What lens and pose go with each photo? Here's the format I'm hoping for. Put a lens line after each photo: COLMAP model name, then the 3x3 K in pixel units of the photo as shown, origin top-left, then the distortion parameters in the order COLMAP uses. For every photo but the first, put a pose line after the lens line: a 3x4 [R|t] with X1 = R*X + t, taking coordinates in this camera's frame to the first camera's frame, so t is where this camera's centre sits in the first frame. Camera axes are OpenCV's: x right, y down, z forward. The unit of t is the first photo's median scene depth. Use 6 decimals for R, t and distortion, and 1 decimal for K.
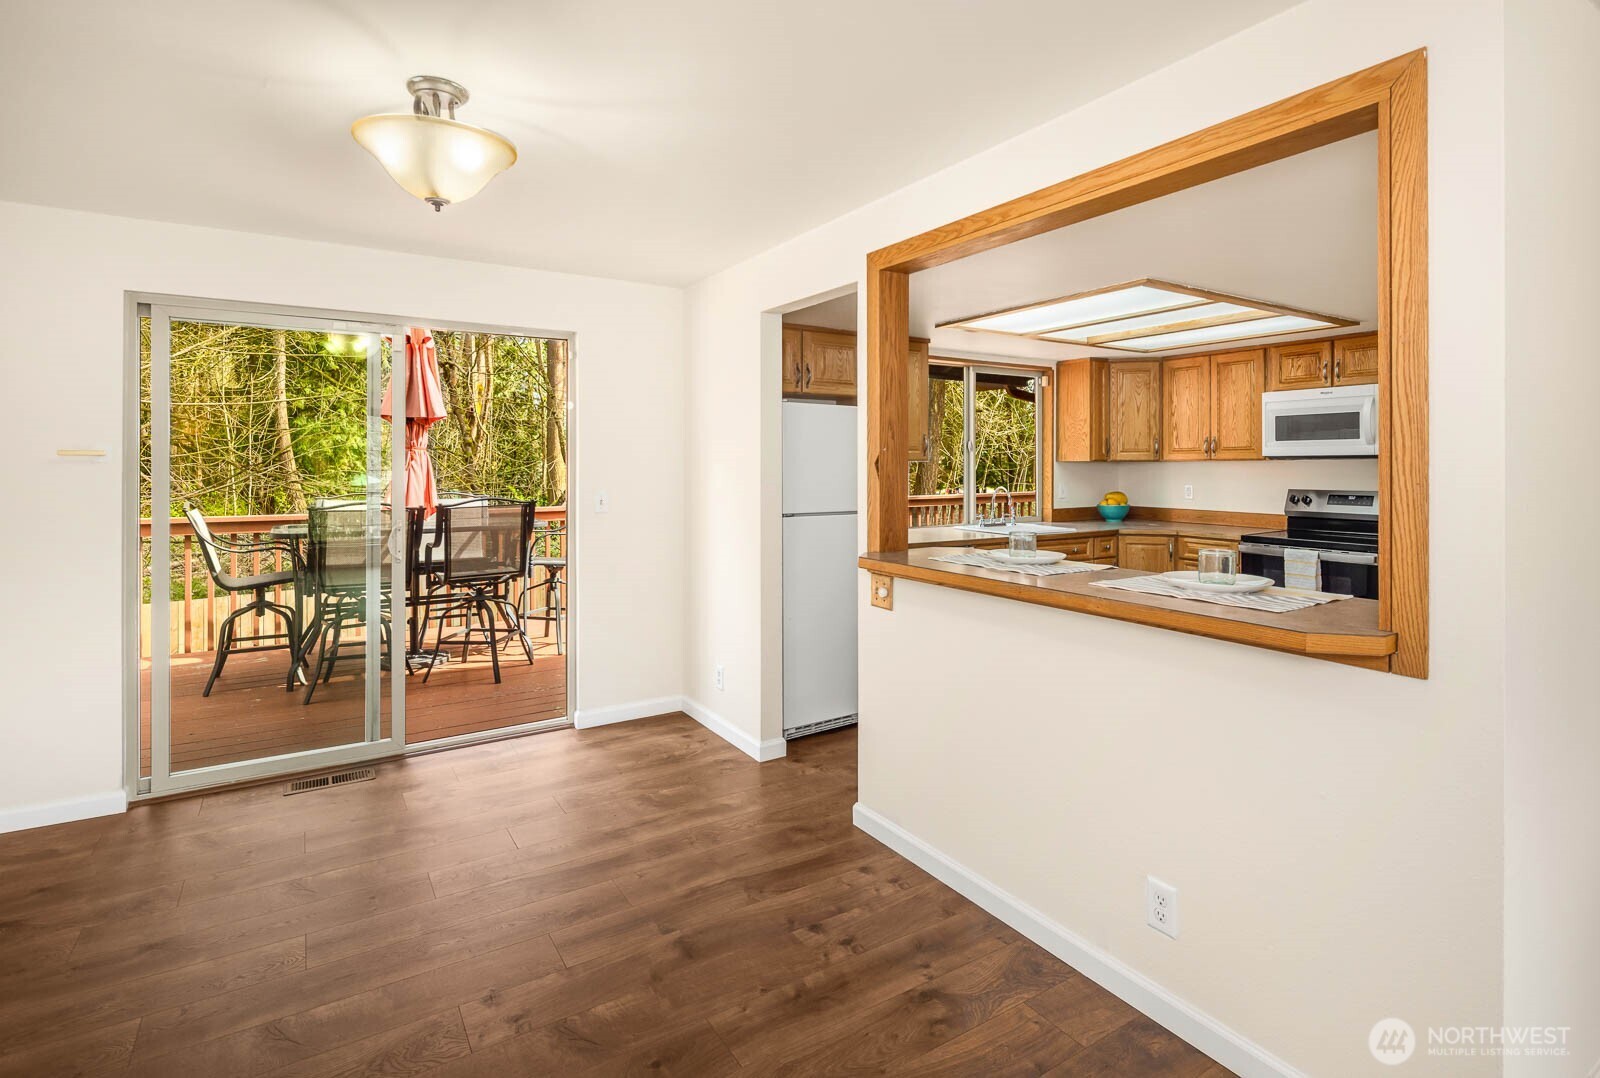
lens RADIAL K [[782.0, 0, 803.6], [0, 782.0, 463.4], [0, 0, 1]] dist [0.001873, 0.000359]
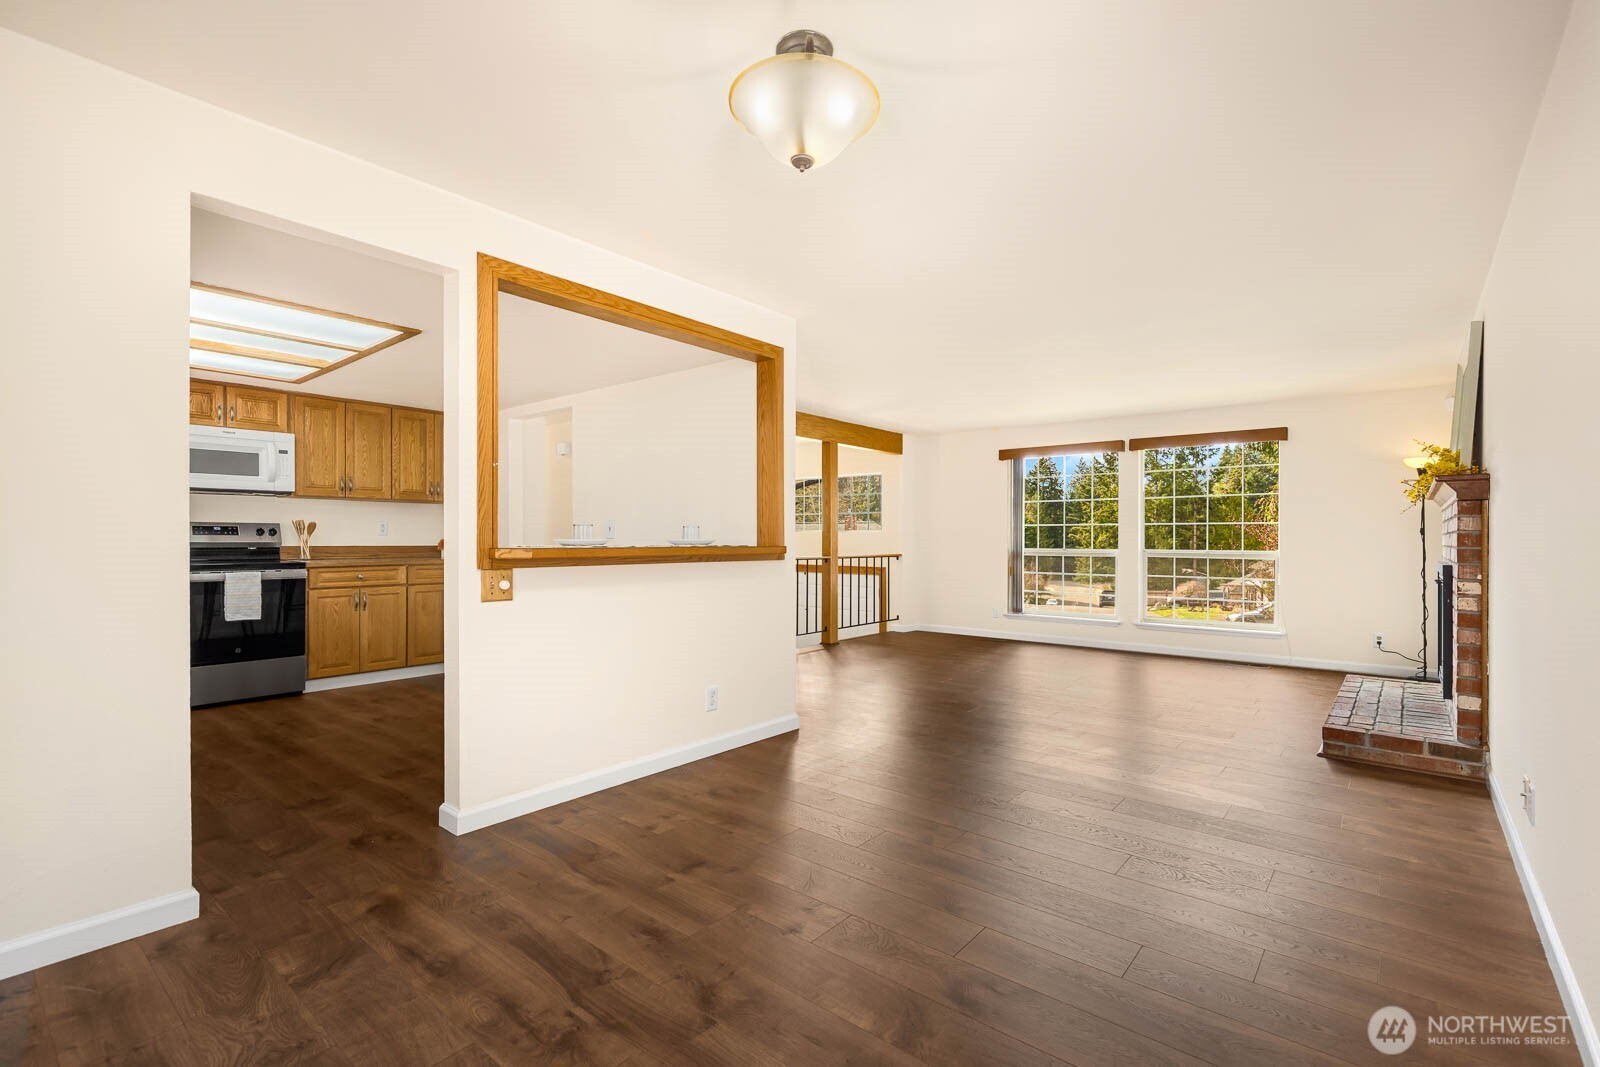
lens RADIAL K [[729.0, 0, 800.6], [0, 729.0, 539.4], [0, 0, 1]] dist [0.010138, -0.000185]
pose [[-0.302853, 0.000637, 0.953037, -0.879668], [-0.001589, 0.999998, -0.001173, 0.094221], [-0.953036, -0.001870, -0.302851, 0.836294]]
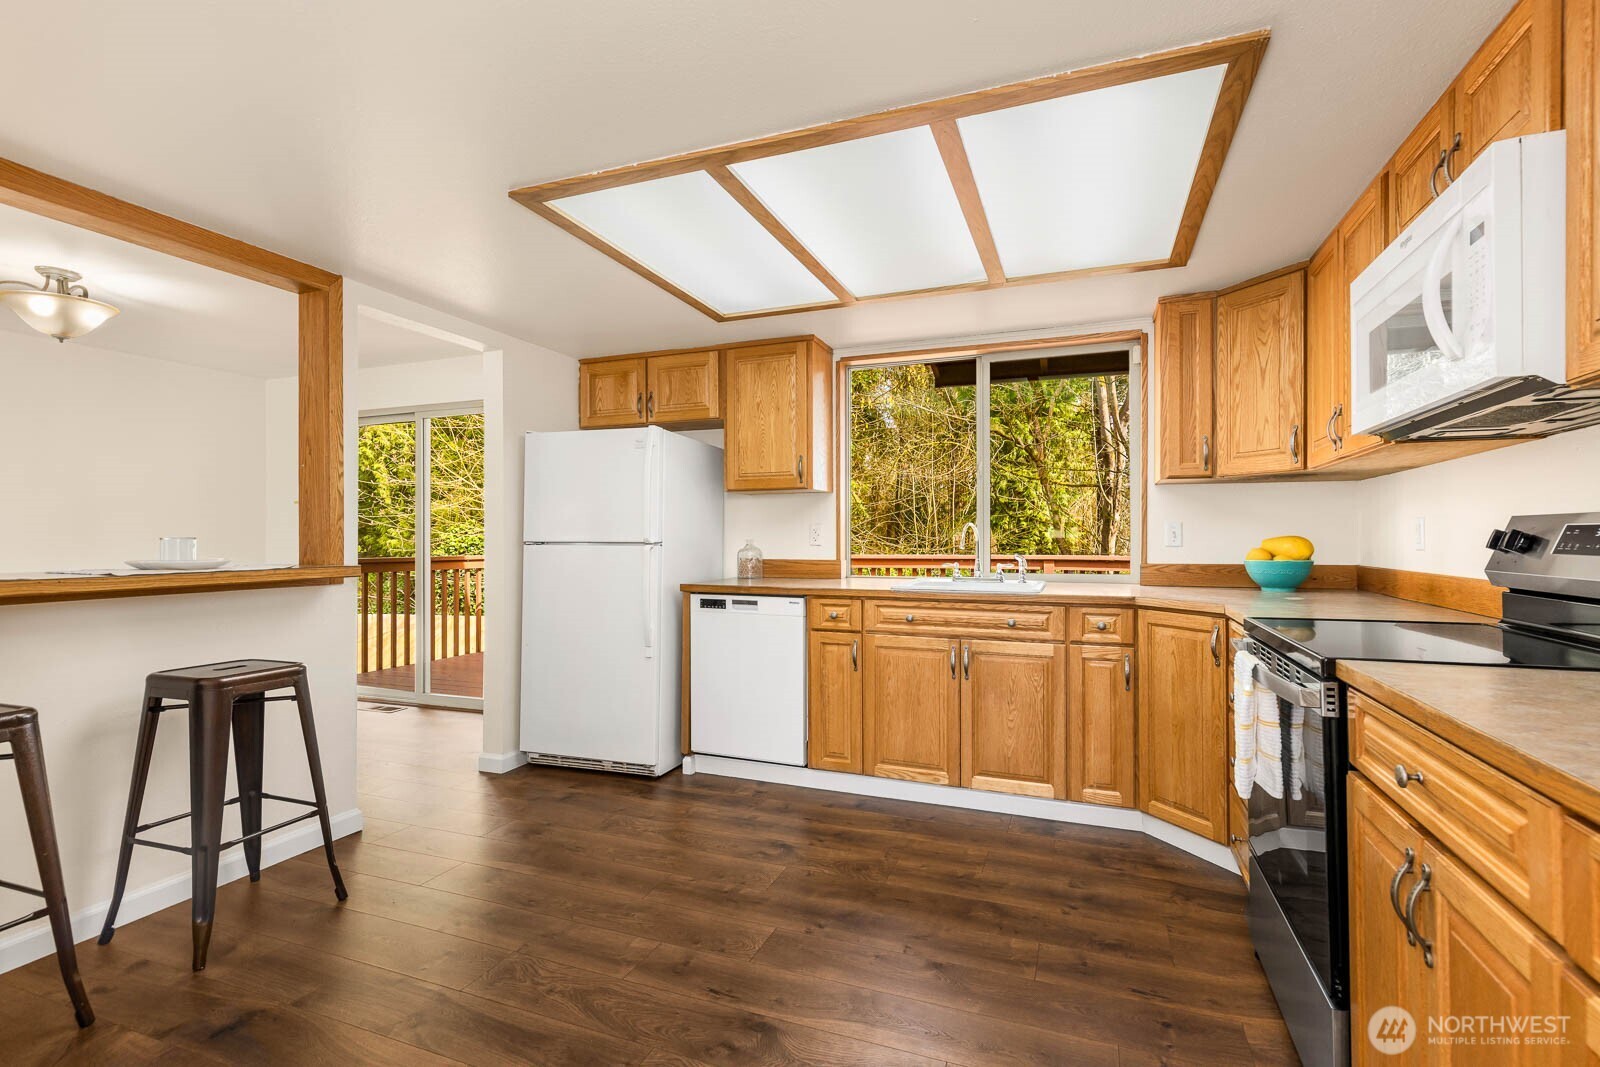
lens RADIAL K [[729.0, 0, 800.4], [0, 729.0, 528.8], [0, 0, 1]] dist [0.010138, -0.000185]
pose [[0.585671, -0.004180, -0.810538, 1.146777], [0.003433, 0.999991, -0.002677, 0.059466], [0.810541, -0.001215, 0.585680, 0.848360]]
